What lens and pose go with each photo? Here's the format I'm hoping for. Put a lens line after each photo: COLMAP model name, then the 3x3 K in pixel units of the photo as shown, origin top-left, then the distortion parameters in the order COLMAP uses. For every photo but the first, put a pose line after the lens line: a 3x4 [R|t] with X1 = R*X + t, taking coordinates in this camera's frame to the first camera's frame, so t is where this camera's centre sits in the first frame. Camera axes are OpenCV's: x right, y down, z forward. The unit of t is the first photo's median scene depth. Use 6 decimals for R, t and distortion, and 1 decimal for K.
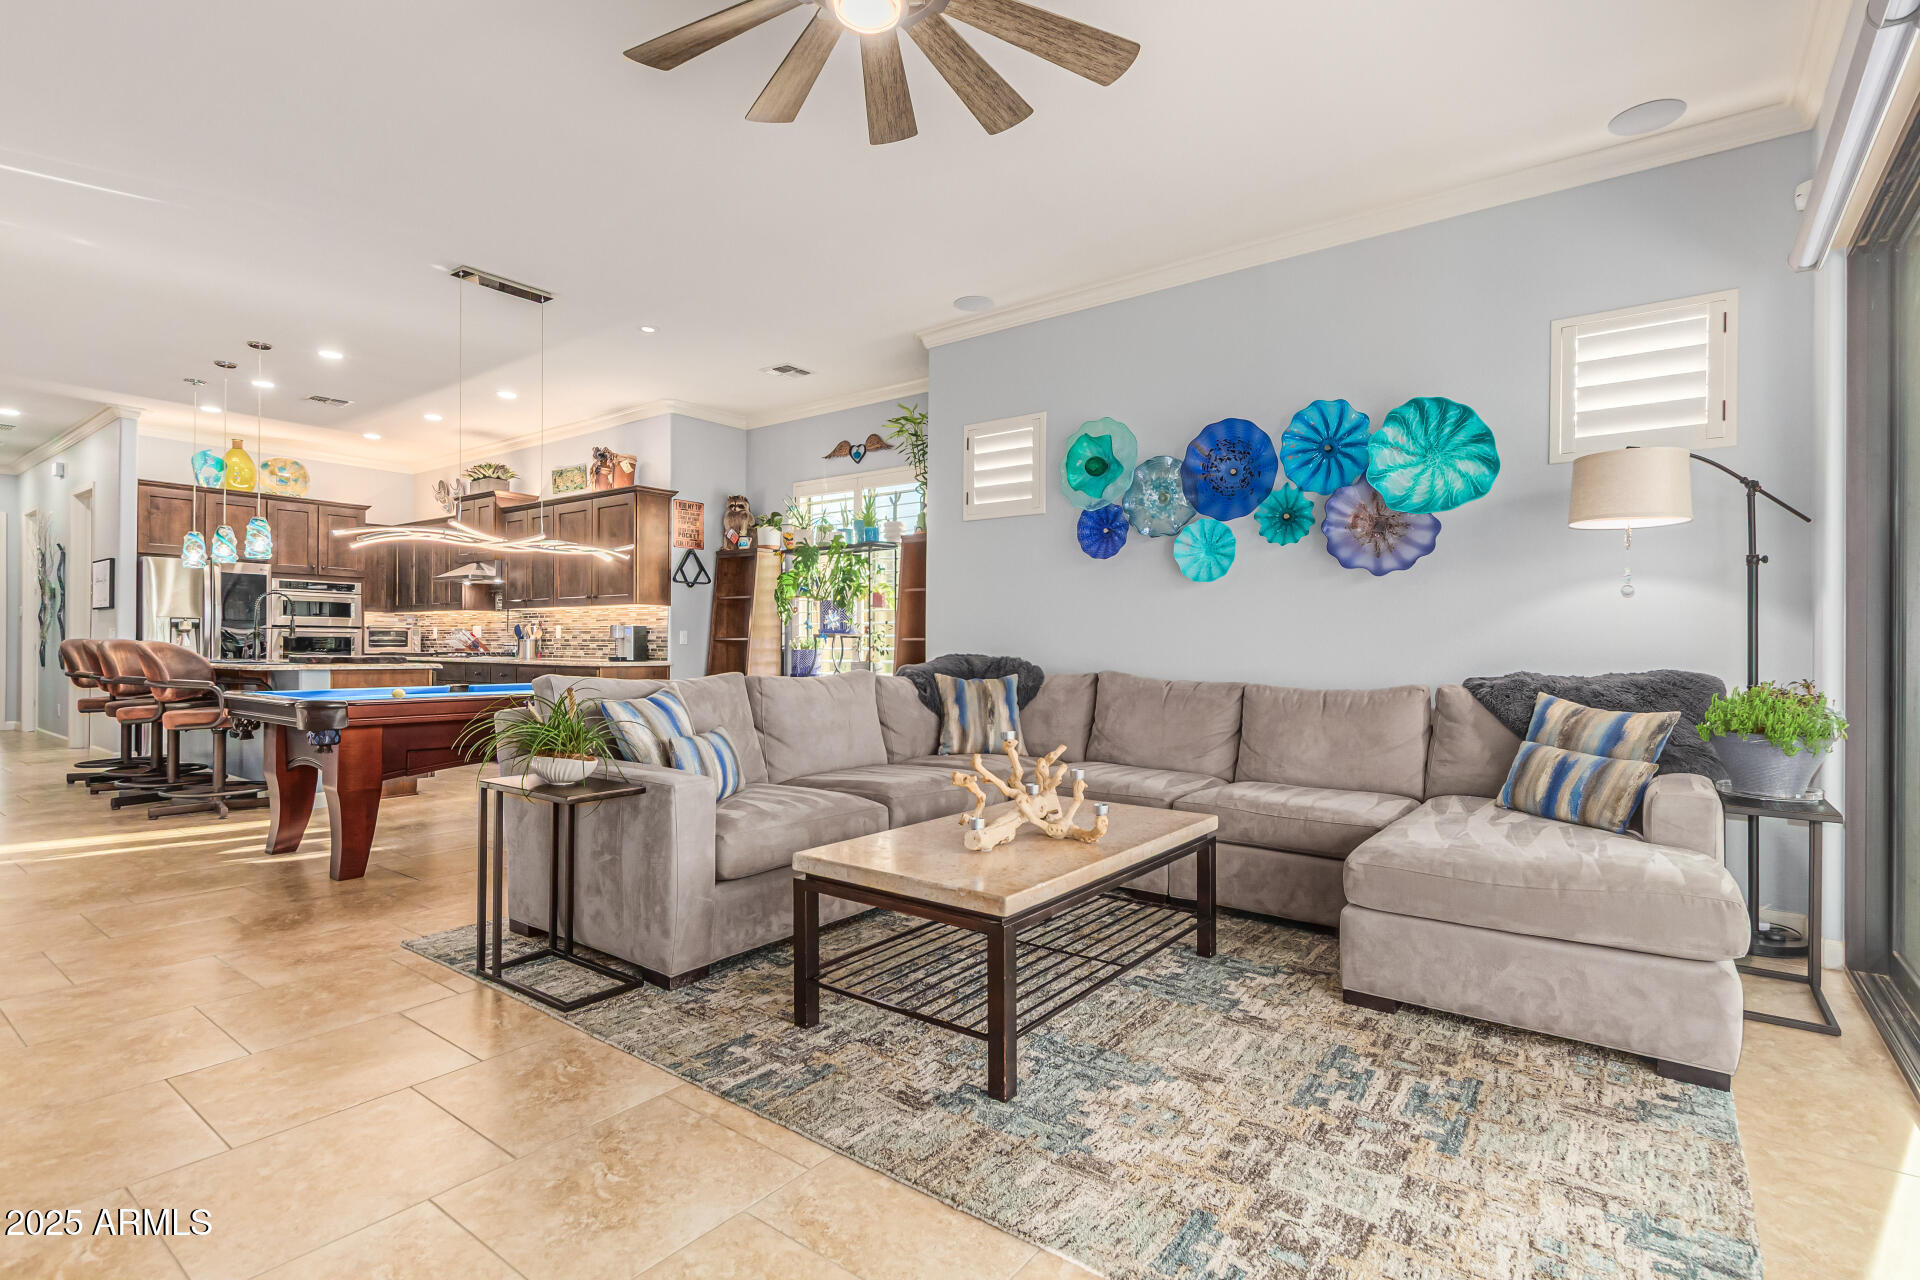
lens RADIAL K [[911.1, 0, 981.0], [0, 911.1, 645.4], [0, 0, 1]] dist [0.014561, -0.006083]
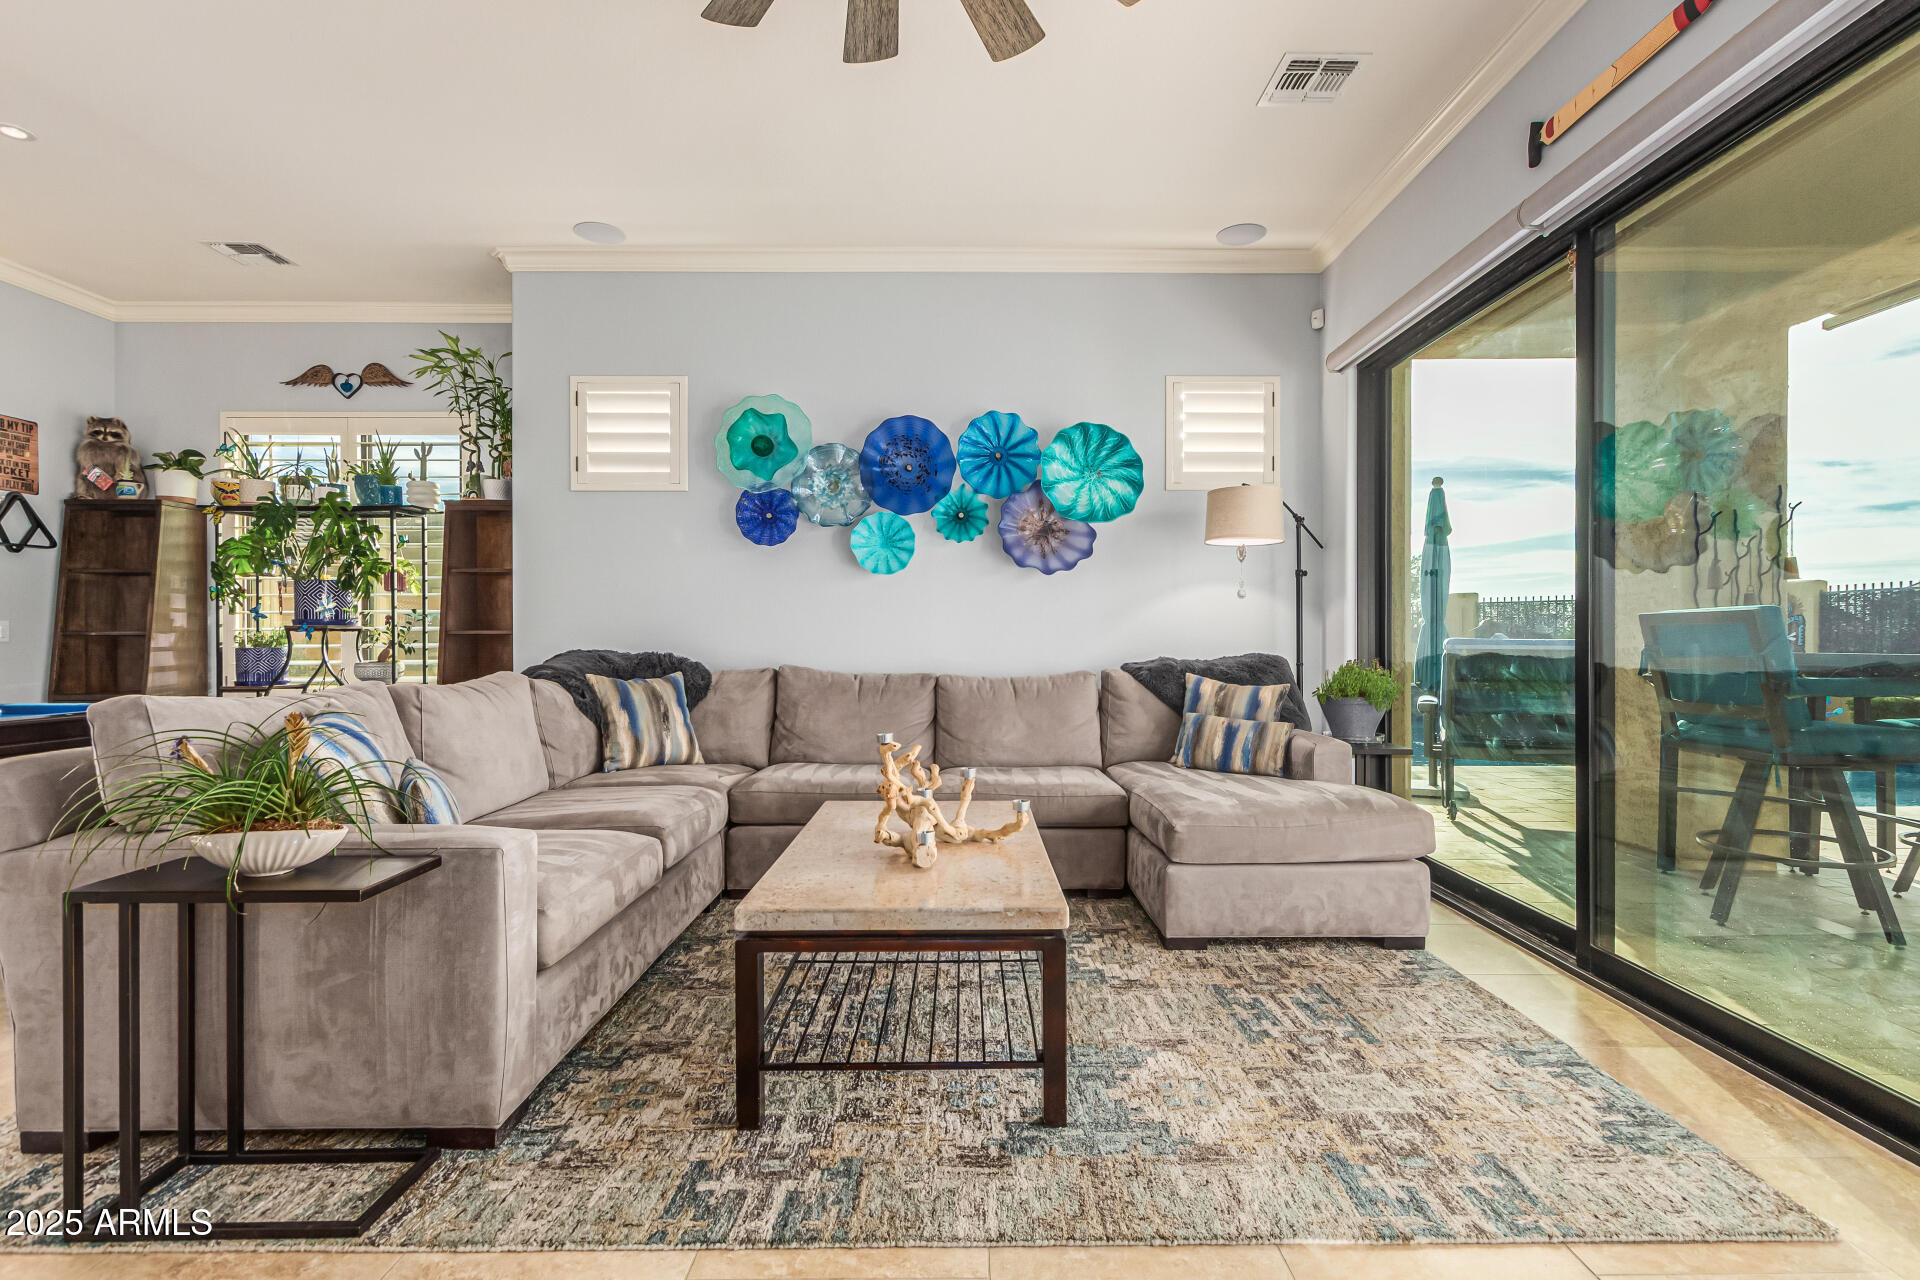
lens RADIAL K [[901.7, 0, 976.2], [0, 901.7, 641.3], [0, 0, 1]] dist [0.016916, -0.008734]
pose [[0.796711, -0.010049, 0.604277, -0.317952], [0.007204, 0.999949, 0.007131, -0.002457], [-0.604317, -0.001329, 0.796743, 0.167109]]
